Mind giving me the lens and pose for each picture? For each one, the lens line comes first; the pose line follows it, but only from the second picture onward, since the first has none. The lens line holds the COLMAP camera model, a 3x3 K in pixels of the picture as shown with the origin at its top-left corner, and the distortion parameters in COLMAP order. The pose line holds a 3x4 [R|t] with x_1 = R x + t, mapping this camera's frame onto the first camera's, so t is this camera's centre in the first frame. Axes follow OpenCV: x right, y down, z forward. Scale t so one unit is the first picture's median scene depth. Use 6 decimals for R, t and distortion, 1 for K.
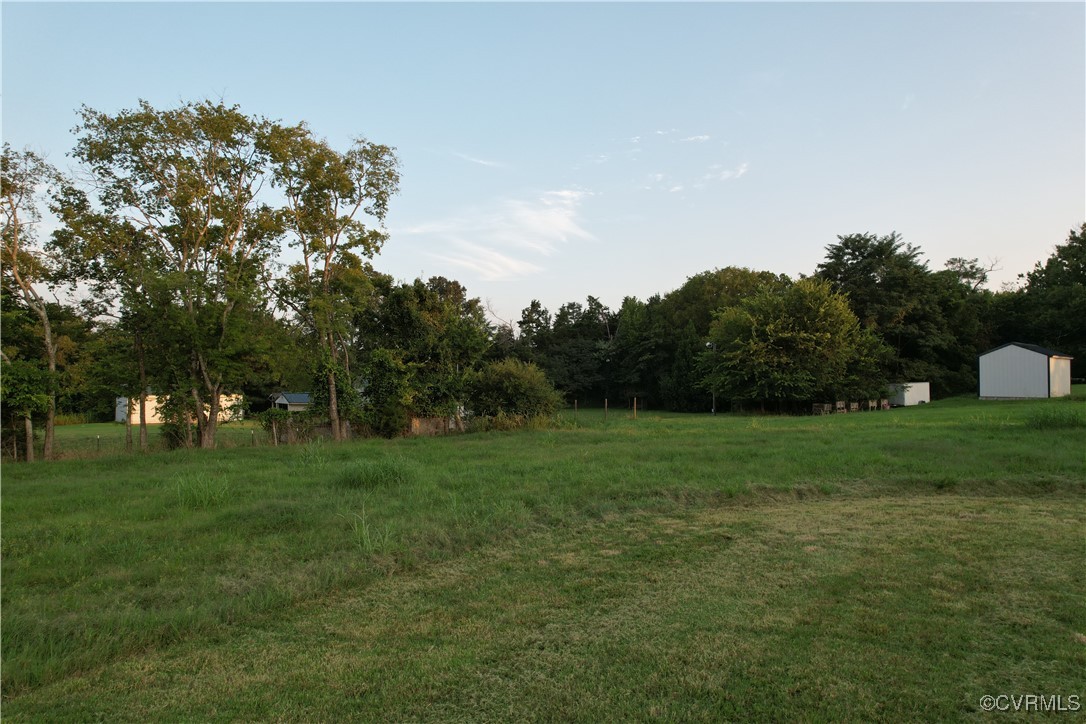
lens RADIAL K [[691.1, 0, 545.4], [0, 691.1, 362.2], [0, 0, 1]] dist [-0.056815, 0.043781]
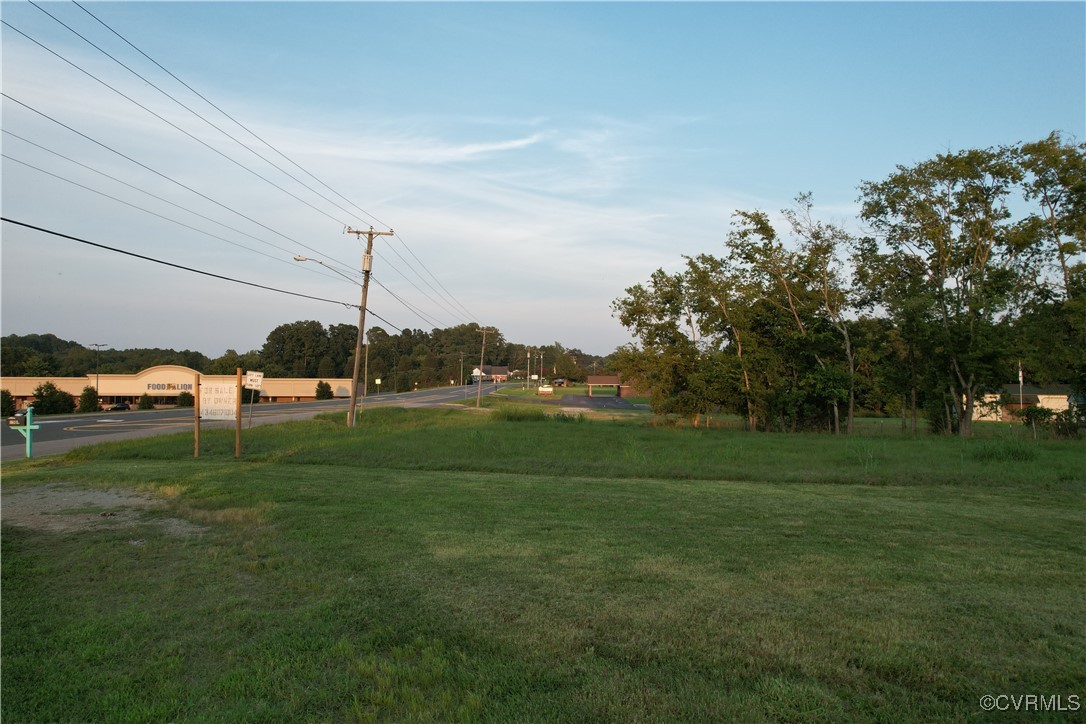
lens RADIAL K [[691.1, 0, 543.0], [0, 691.1, 364.3], [0, 0, 1]] dist [-0.056815, 0.043781]
pose [[0.399414, -0.019974, -0.916553, 0.298106], [0.020616, 0.999705, -0.012801, -0.000017], [0.916539, -0.013783, 0.399709, -0.143117]]
